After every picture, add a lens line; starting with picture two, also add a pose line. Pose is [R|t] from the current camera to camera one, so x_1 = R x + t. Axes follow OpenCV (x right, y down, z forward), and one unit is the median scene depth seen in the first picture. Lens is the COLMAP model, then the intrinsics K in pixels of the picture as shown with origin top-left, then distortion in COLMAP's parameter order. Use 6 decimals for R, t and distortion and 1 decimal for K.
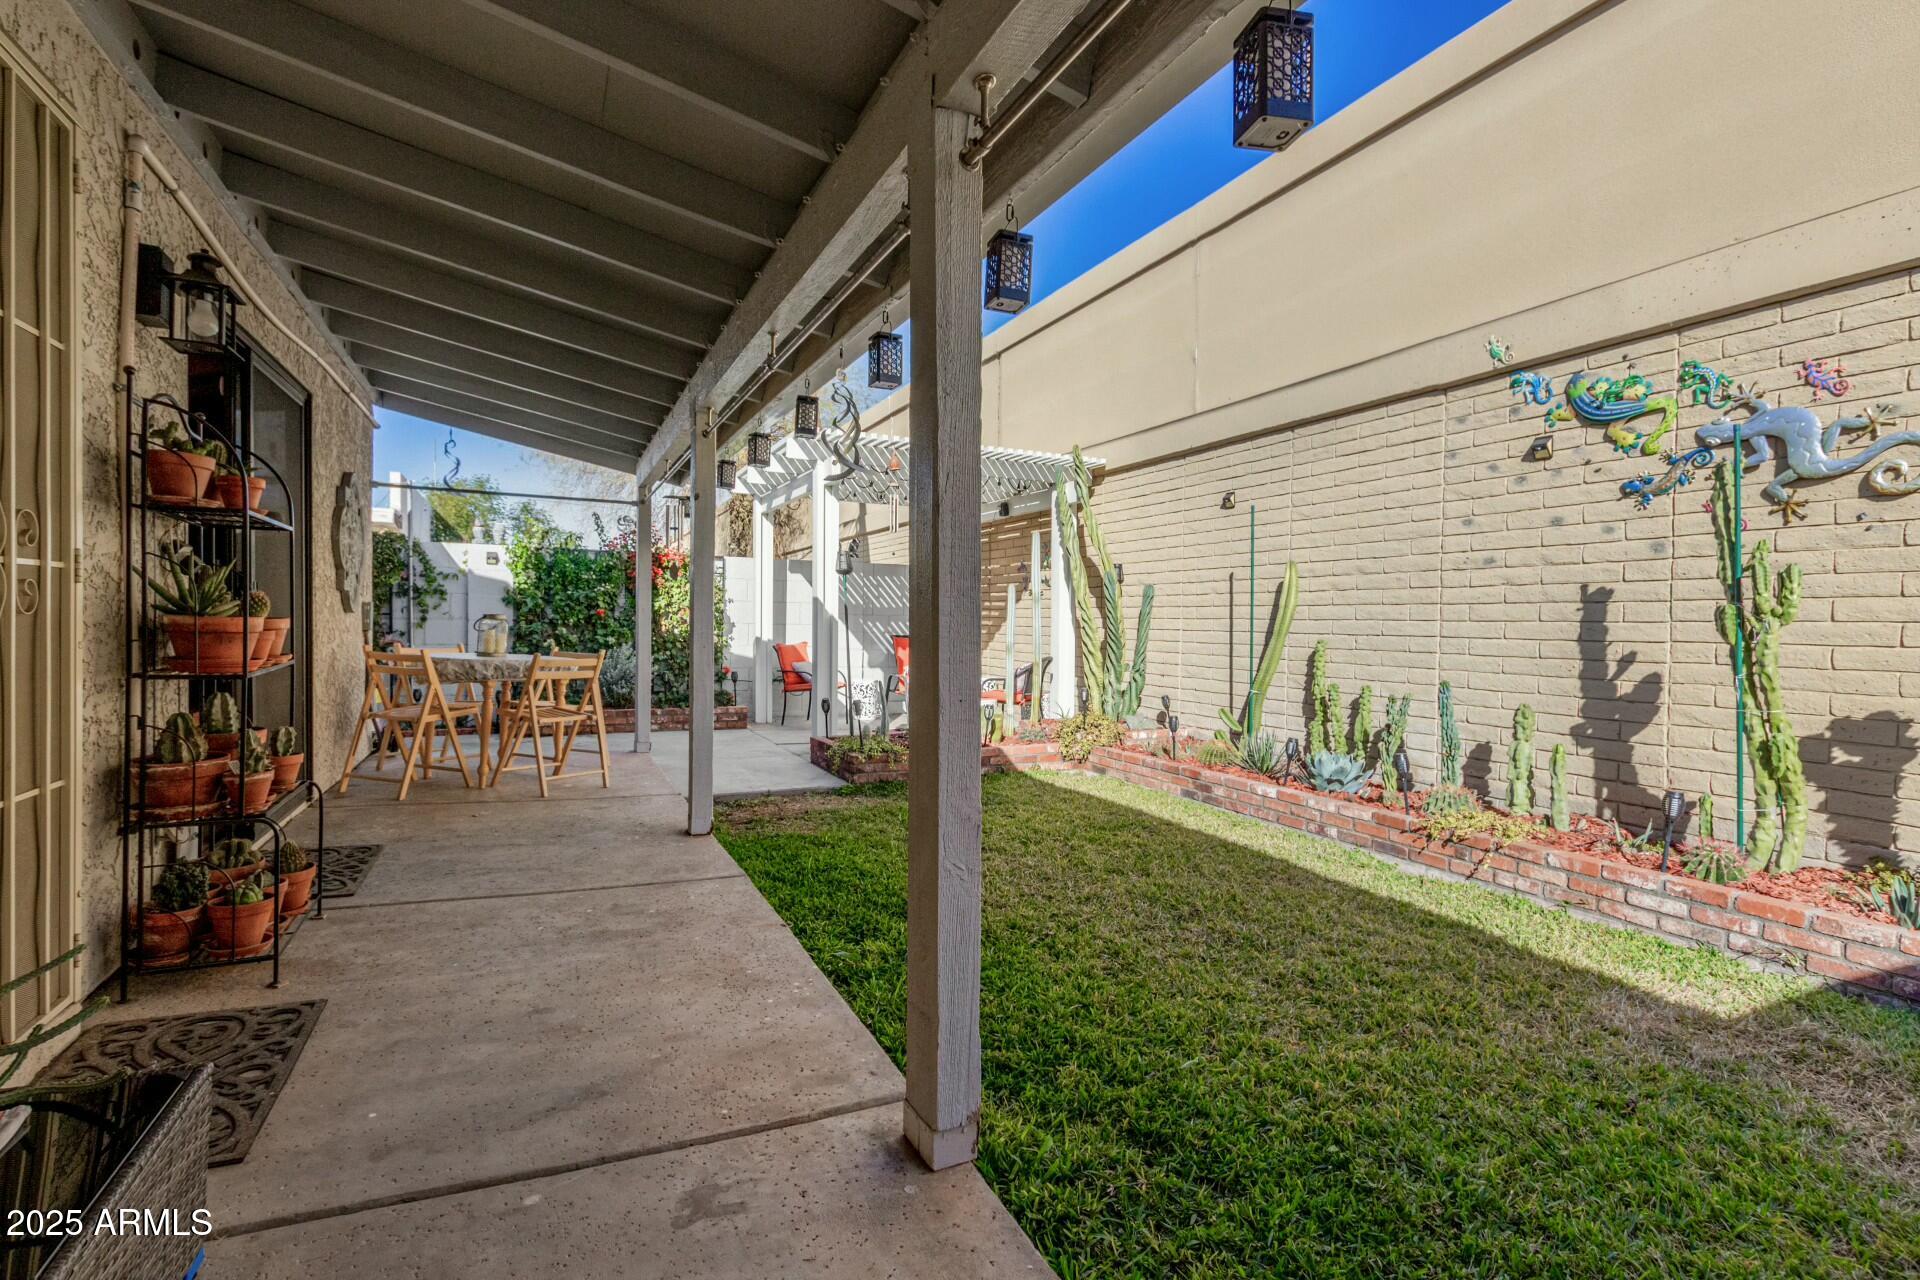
lens RADIAL K [[891.9, 0, 960.0], [0, 891.9, 640.0], [0, 0, 1]] dist [0.000104, -0.000503]
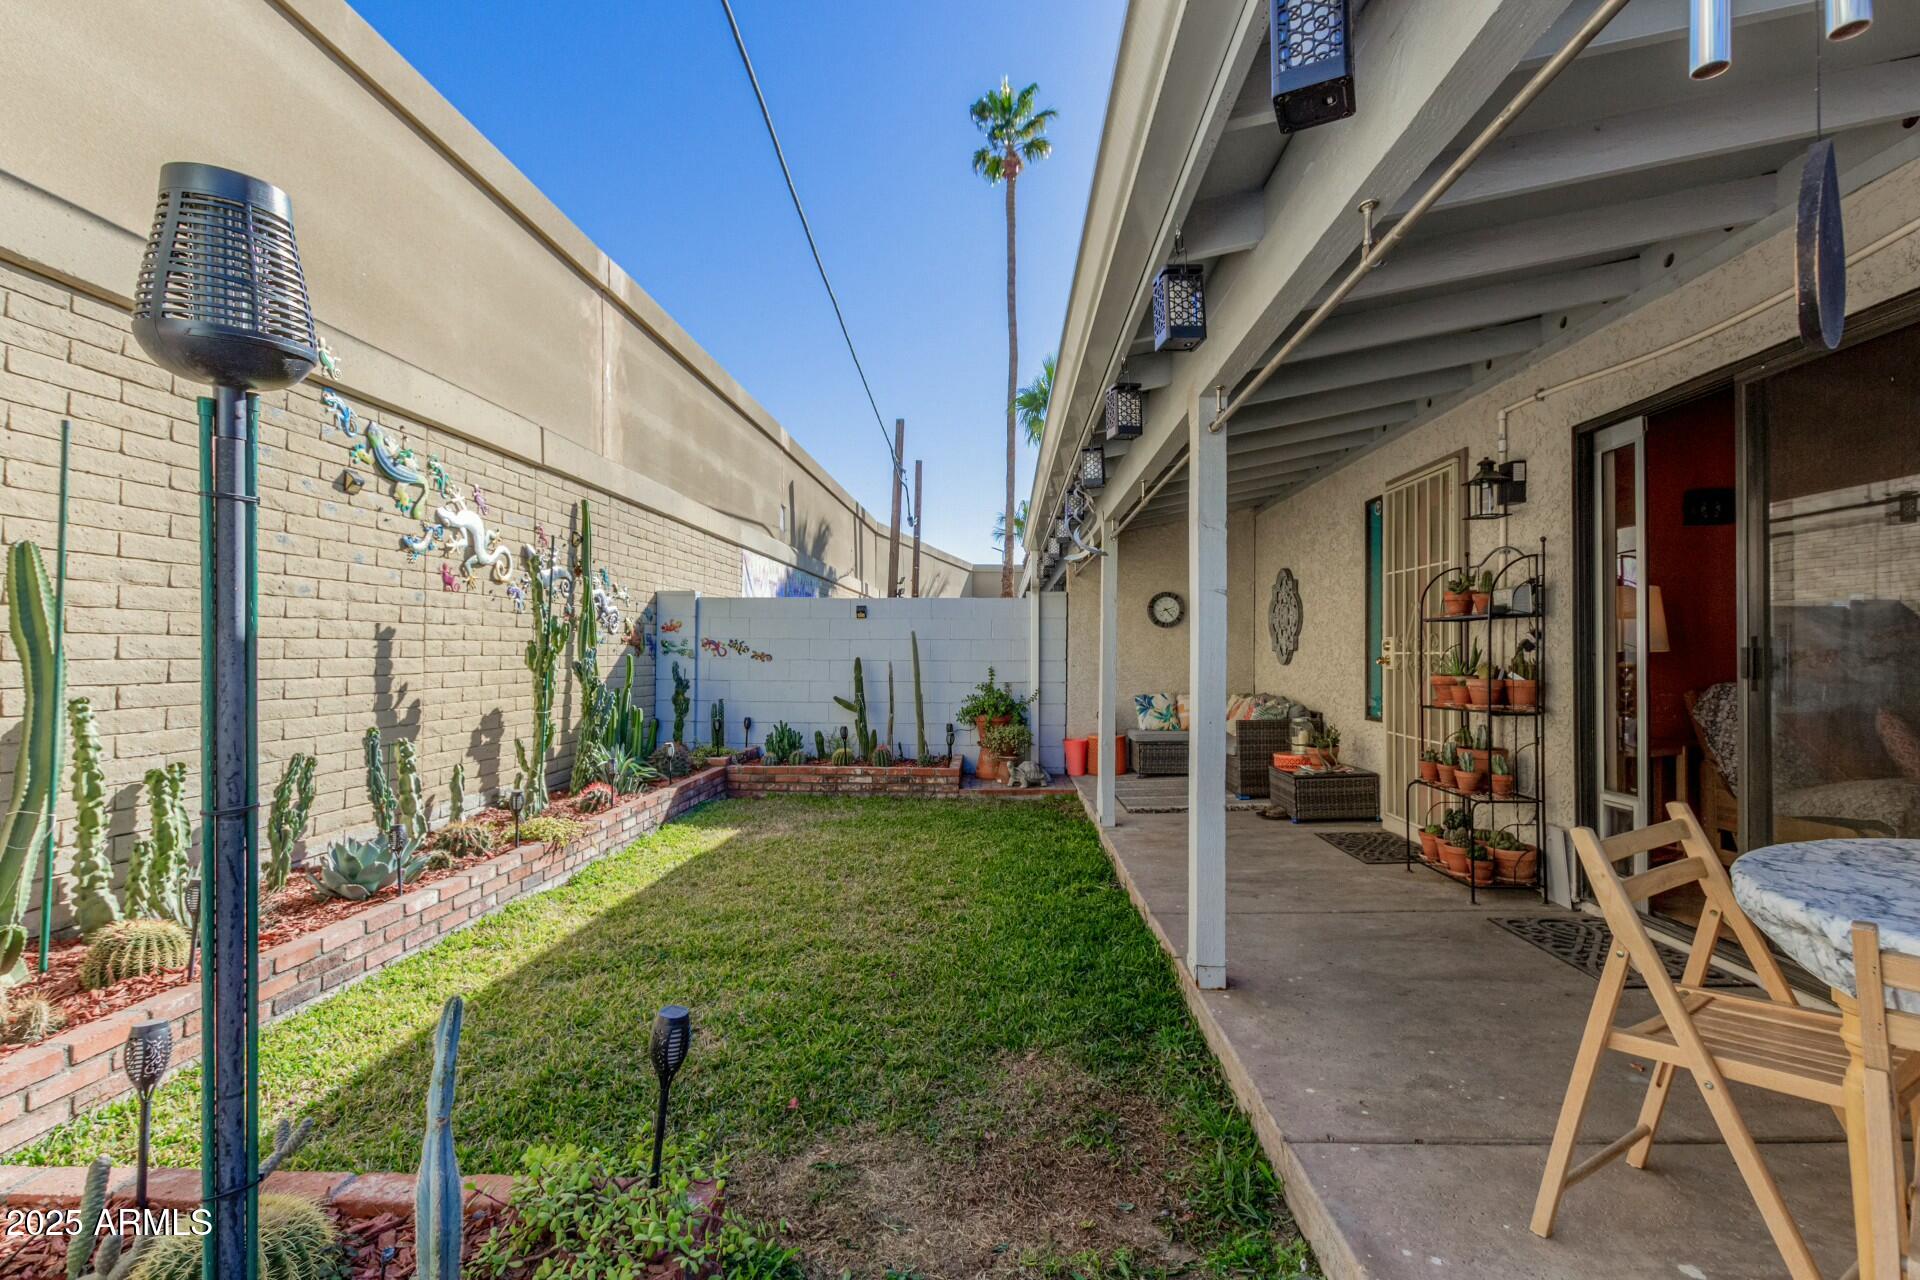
lens RADIAL K [[891.9, 0, 960.0], [0, 891.9, 640.0], [0, 0, 1]] dist [0.000104, -0.000503]
pose [[-0.880579, -0.012677, 0.473730, -0.432456], [-0.008337, 0.999902, 0.011260, -0.060921], [-0.473826, 0.005966, -0.880598, 1.643742]]
